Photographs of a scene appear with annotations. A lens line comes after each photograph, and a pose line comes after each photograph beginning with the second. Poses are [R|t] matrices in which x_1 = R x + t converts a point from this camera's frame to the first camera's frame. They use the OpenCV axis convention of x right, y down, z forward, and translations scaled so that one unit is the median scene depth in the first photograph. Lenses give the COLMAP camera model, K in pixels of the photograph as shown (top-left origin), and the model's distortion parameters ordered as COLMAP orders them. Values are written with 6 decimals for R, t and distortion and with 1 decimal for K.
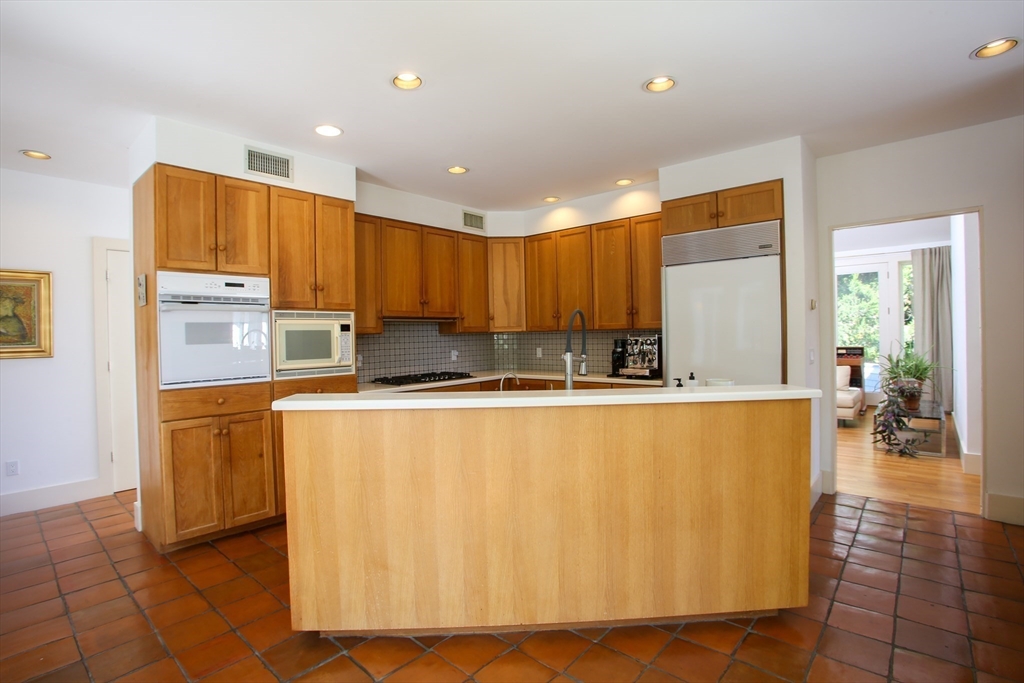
lens RADIAL K [[492.0, 0, 508.6], [0, 492.0, 339.3], [0, 0, 1]] dist [-0.077411, 0.027642]
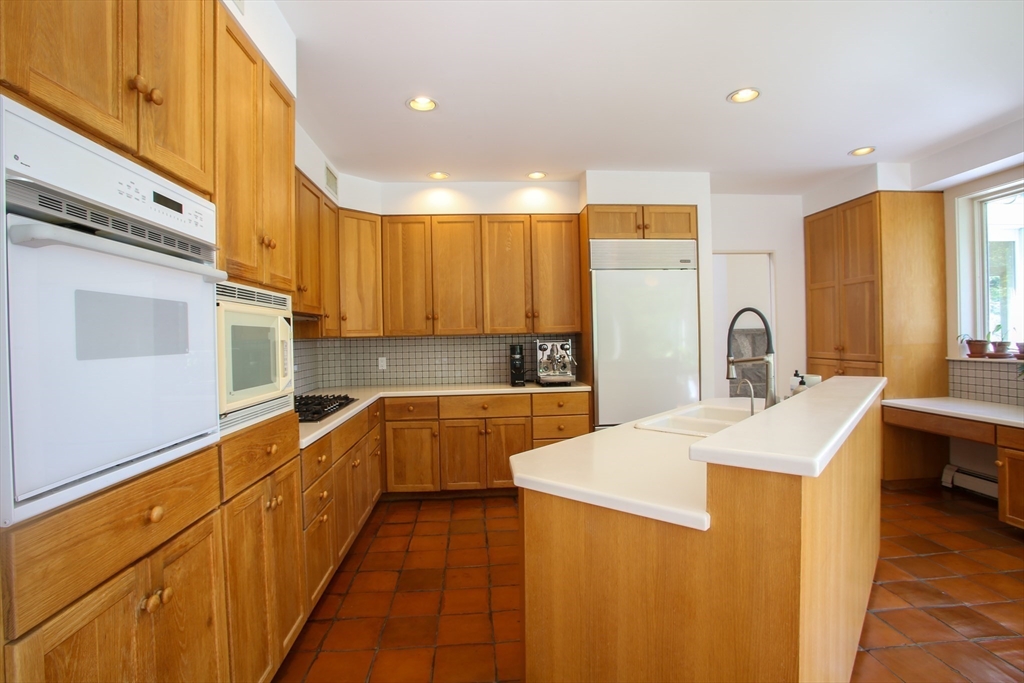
lens RADIAL K [[492.0, 0, 508.6], [0, 492.0, 339.3], [0, 0, 1]] dist [-0.077411, 0.027642]
pose [[0.704571, 0.001459, 0.709632, -0.438744], [0.013835, 0.999780, -0.015791, 0.004000], [-0.709499, 0.020944, 0.704395, 0.367107]]
